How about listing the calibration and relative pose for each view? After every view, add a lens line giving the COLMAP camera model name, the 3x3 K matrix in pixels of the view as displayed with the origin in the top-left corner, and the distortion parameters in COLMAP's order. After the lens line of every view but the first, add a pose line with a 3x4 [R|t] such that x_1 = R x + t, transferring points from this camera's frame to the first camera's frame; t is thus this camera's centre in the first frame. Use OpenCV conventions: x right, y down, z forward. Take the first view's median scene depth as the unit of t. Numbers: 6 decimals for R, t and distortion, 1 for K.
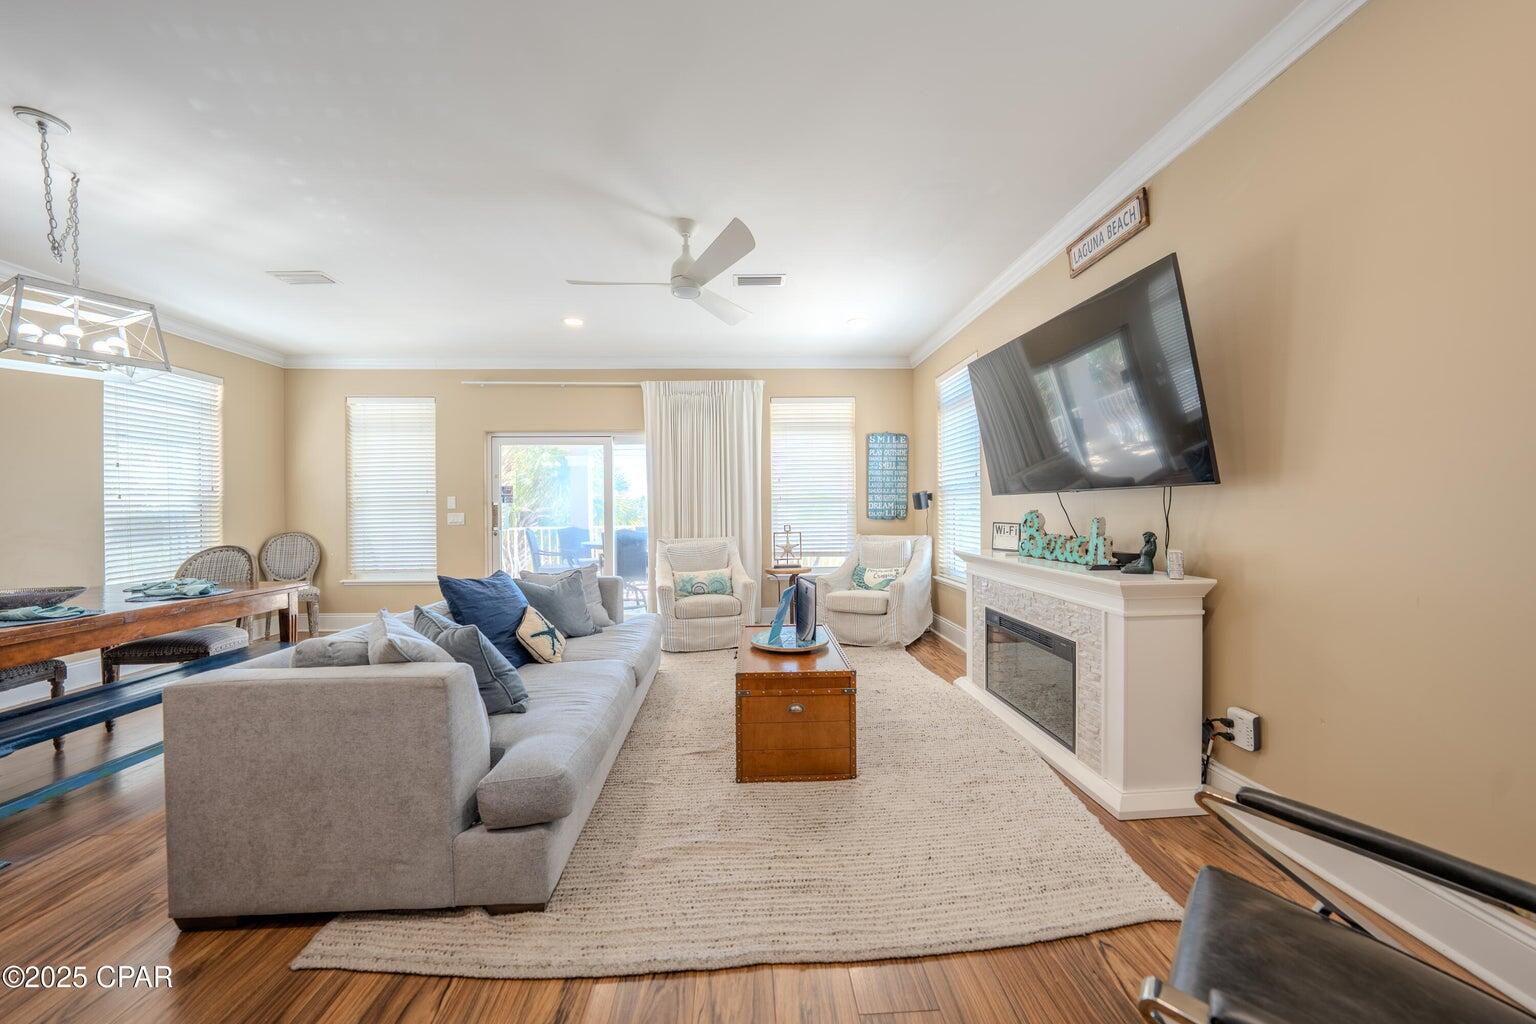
lens RADIAL K [[529.4, 0, 776.0], [0, 529.4, 510.4], [0, 0, 1]] dist [-0.024072, 0.005487]
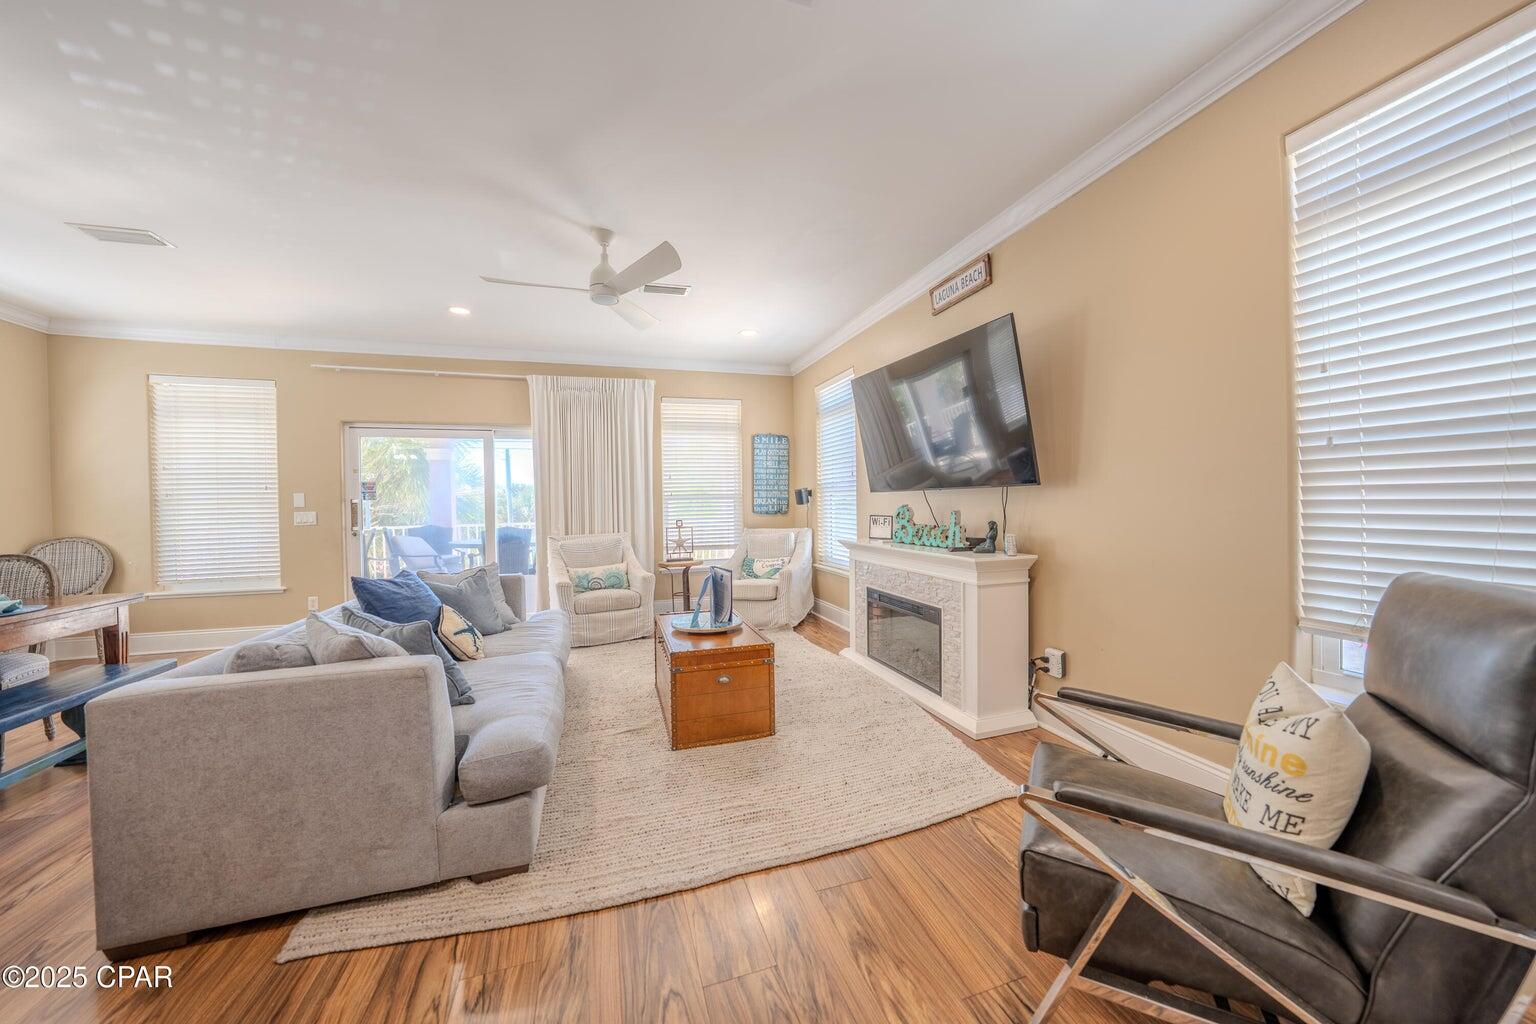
lens RADIAL K [[529.4, 0, 773.5], [0, 529.4, 511.0], [0, 0, 1]] dist [-0.024072, 0.005487]
pose [[0.967080, -0.009360, 0.254300, -0.139828], [0.006718, 0.999914, 0.011256, -0.002057], [-0.254383, -0.009177, 0.967060, -0.123996]]
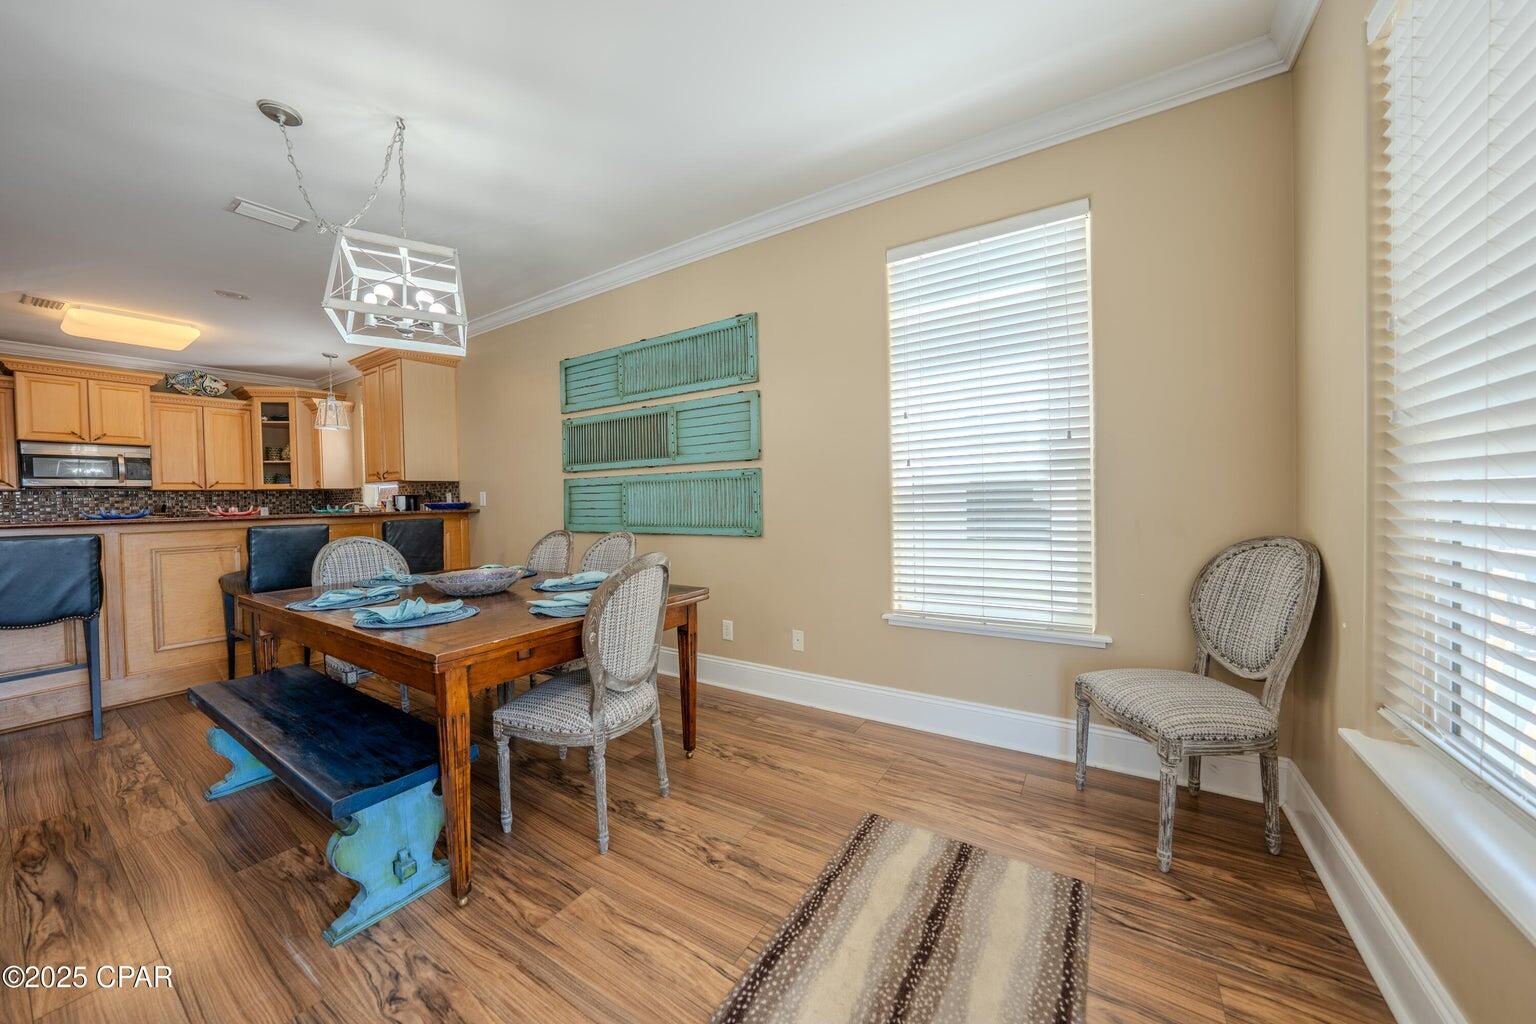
lens RADIAL K [[529.4, 0, 755.9], [0, 529.4, 506.5], [0, 0, 1]] dist [-0.024072, 0.005487]
pose [[-0.597511, 0.019219, -0.801630, -0.916369], [0.019341, 0.999767, 0.009553, 0.028587], [0.801627, -0.009797, -0.597744, 1.886823]]
